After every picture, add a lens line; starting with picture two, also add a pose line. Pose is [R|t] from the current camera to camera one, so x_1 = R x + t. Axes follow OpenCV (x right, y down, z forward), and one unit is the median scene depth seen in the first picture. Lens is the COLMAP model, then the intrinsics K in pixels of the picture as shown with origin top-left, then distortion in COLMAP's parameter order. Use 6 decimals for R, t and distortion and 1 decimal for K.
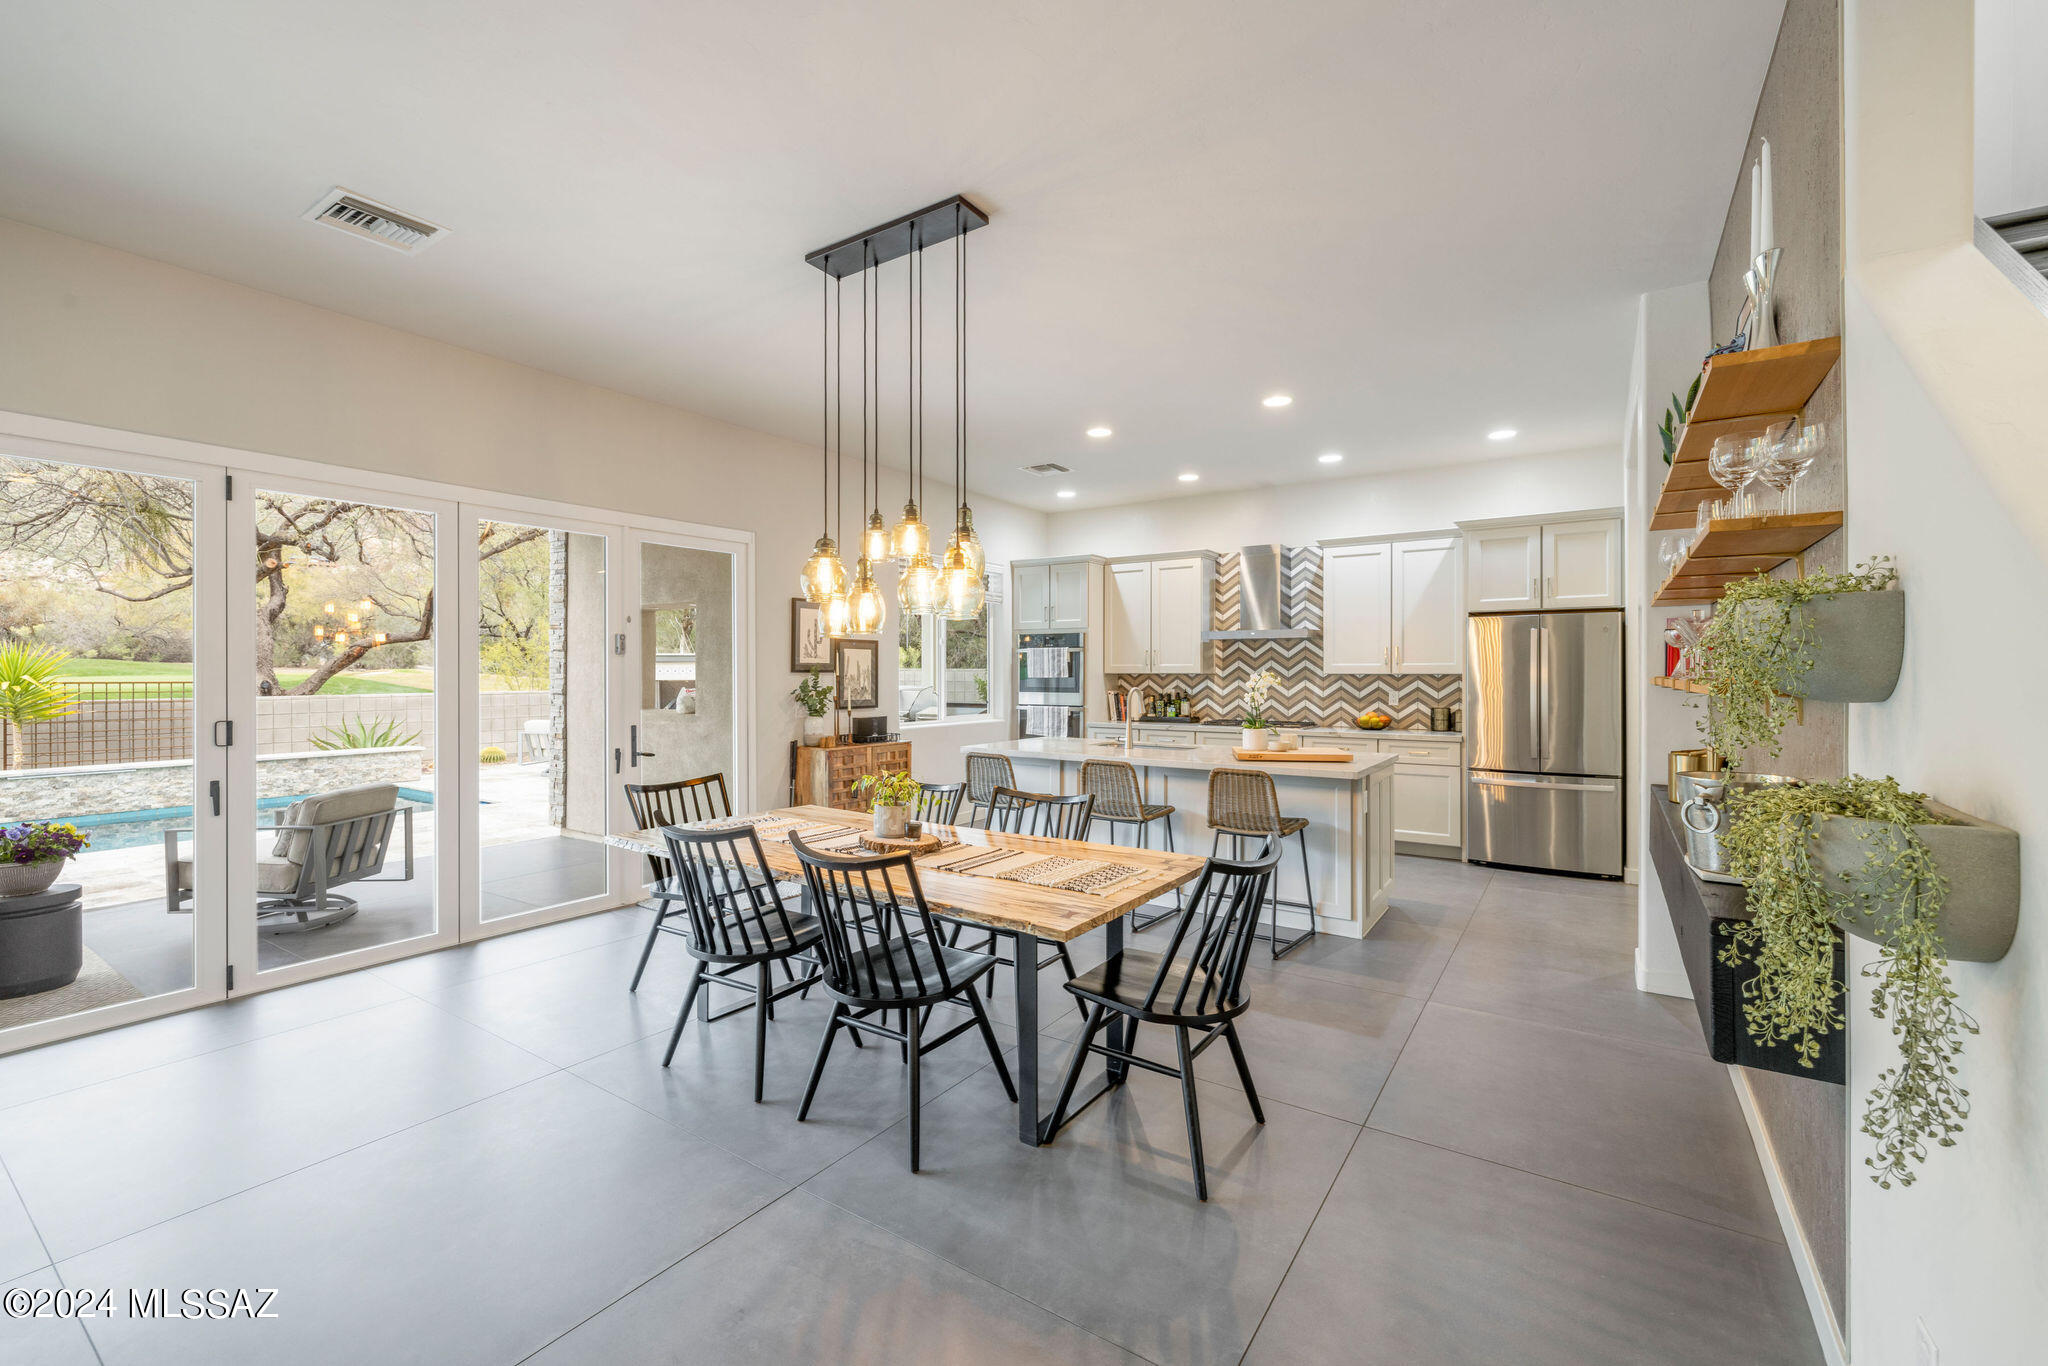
lens RADIAL K [[858.1, 0, 1012.7], [0, 858.1, 672.7], [0, 0, 1]] dist [-0.001031, -0.000191]
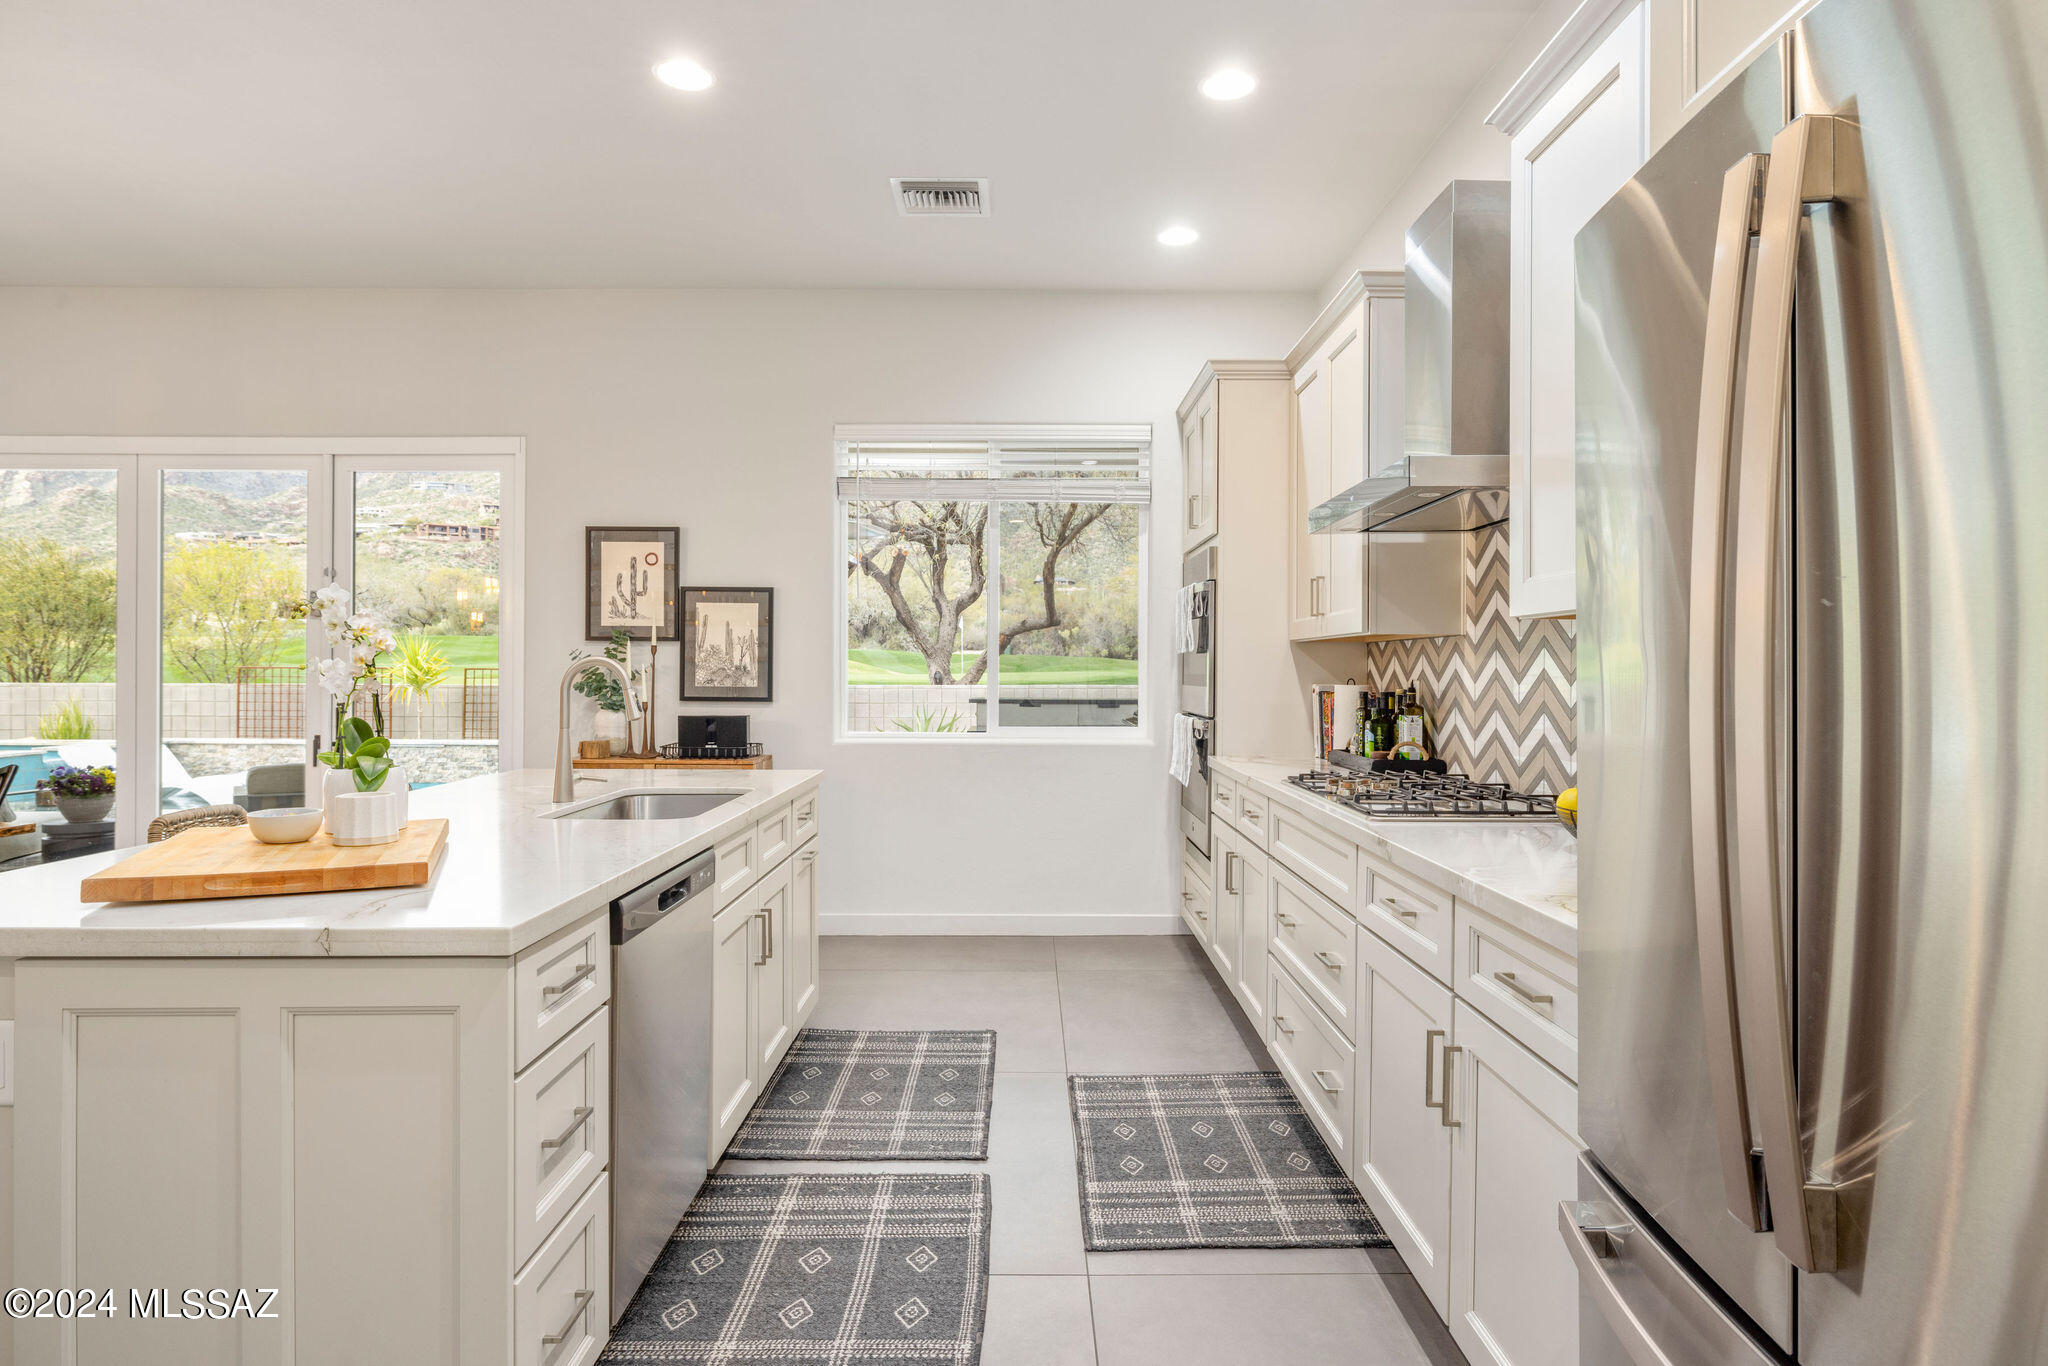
lens RADIAL K [[1143.0, 0, 1022.0], [0, 1143.0, 675.6], [0, 0, 1]] dist [0.013657, -0.000758]
pose [[0.558043, 0.005080, -0.829796, 0.599389], [-0.004189, 0.999986, 0.003305, 0.019848], [0.829801, 0.001631, 0.558056, 0.717866]]
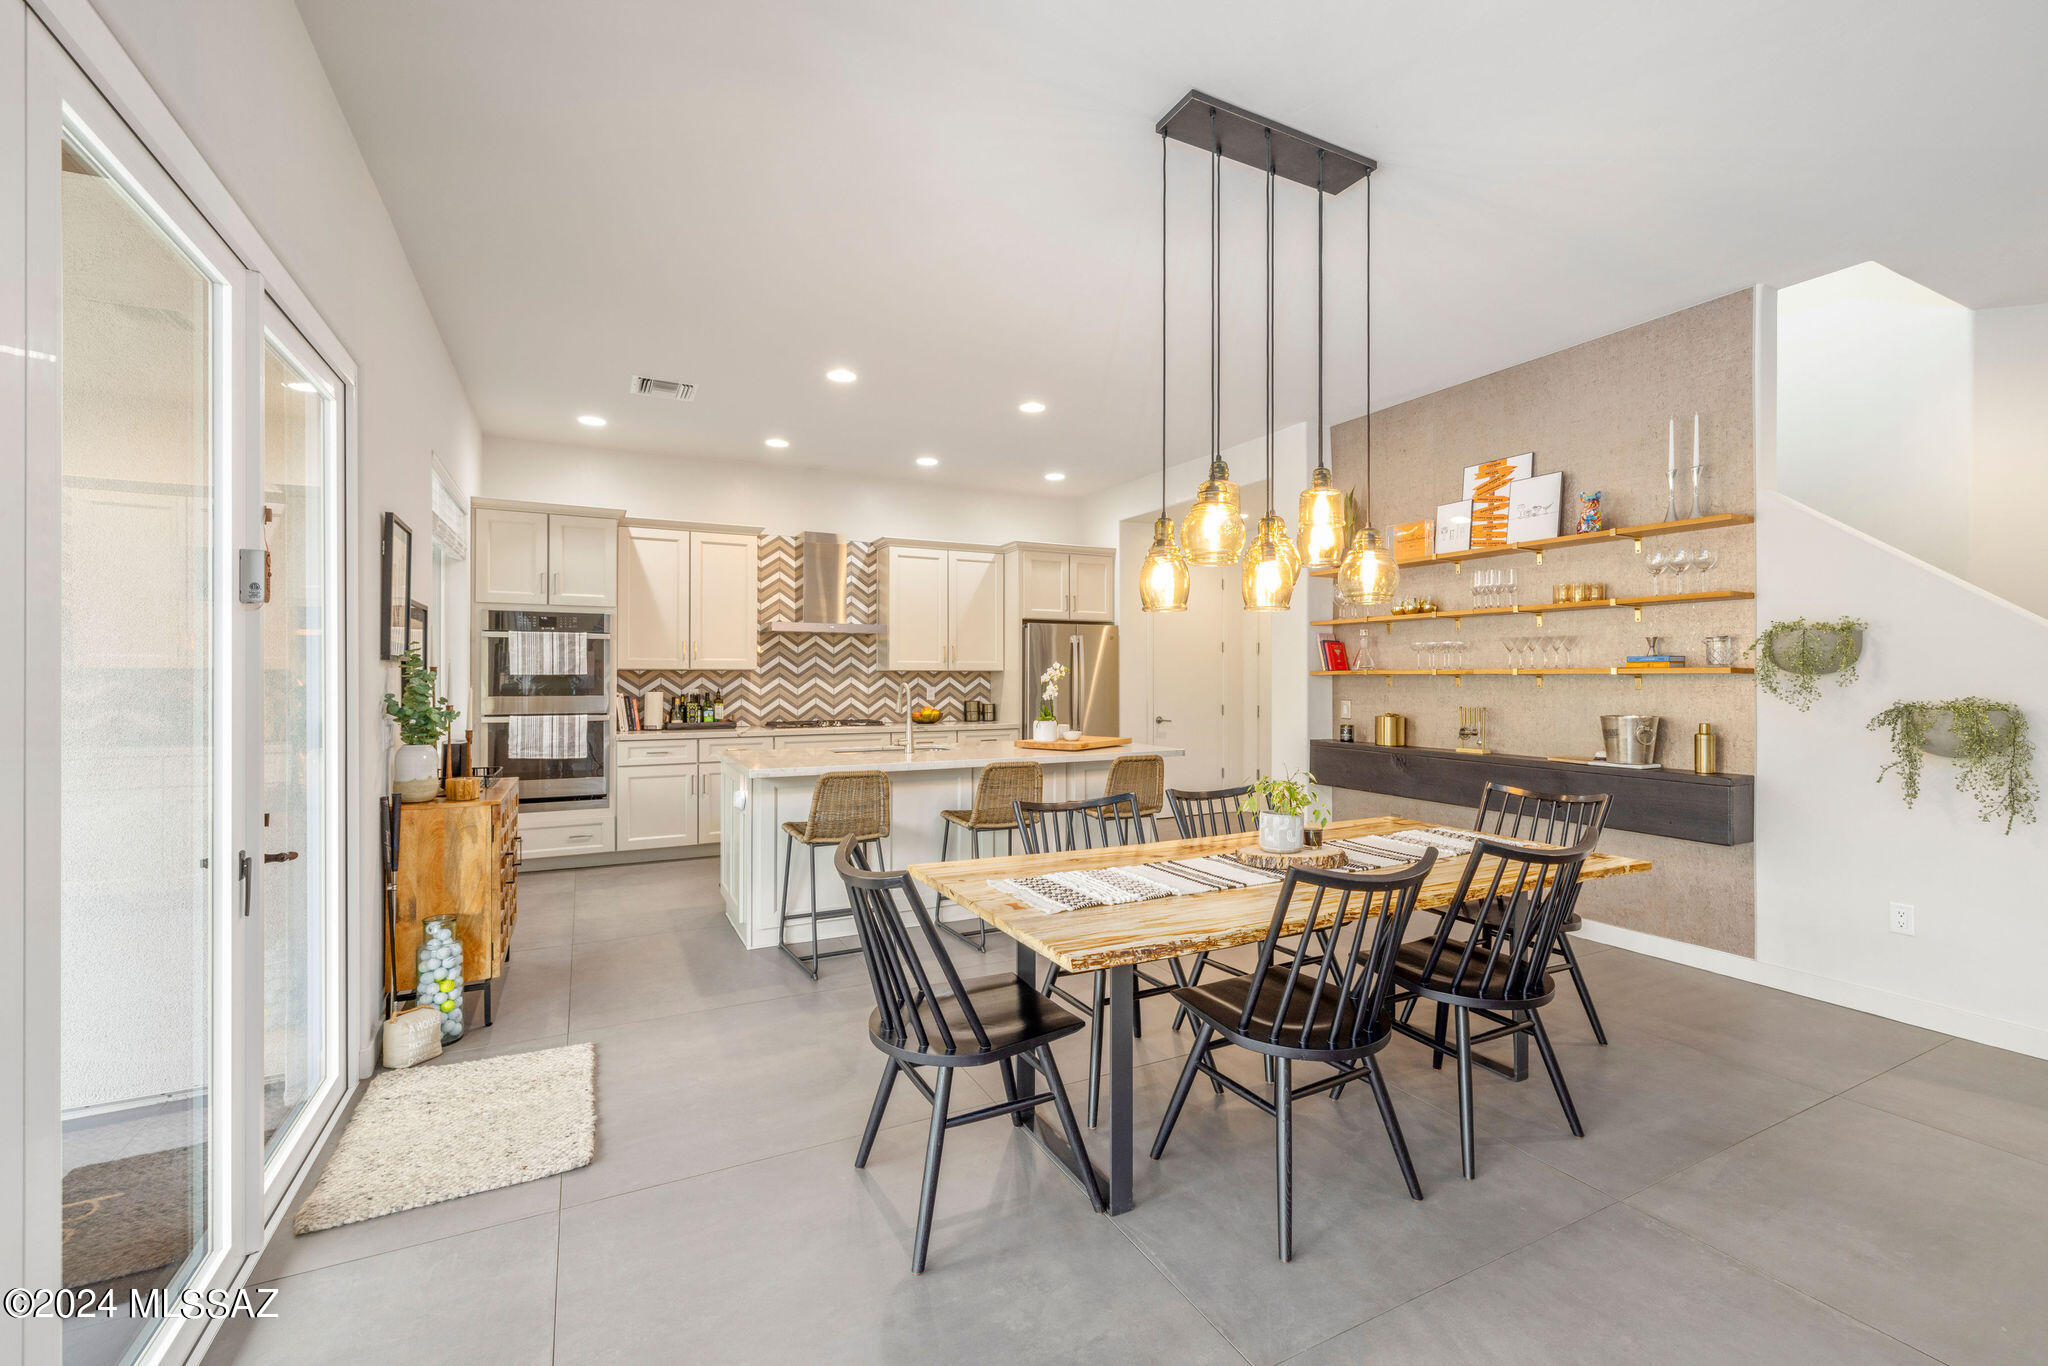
lens RADIAL K [[874.5, 0, 1029.8], [0, 874.5, 663.3], [0, 0, 1]] dist [0.000870, 0.000232]
pose [[0.482492, 0.011984, 0.875818, -0.483963], [0.000499, 0.999902, -0.013957, 0.007696], [-0.875900, 0.007171, 0.482439, 0.375885]]
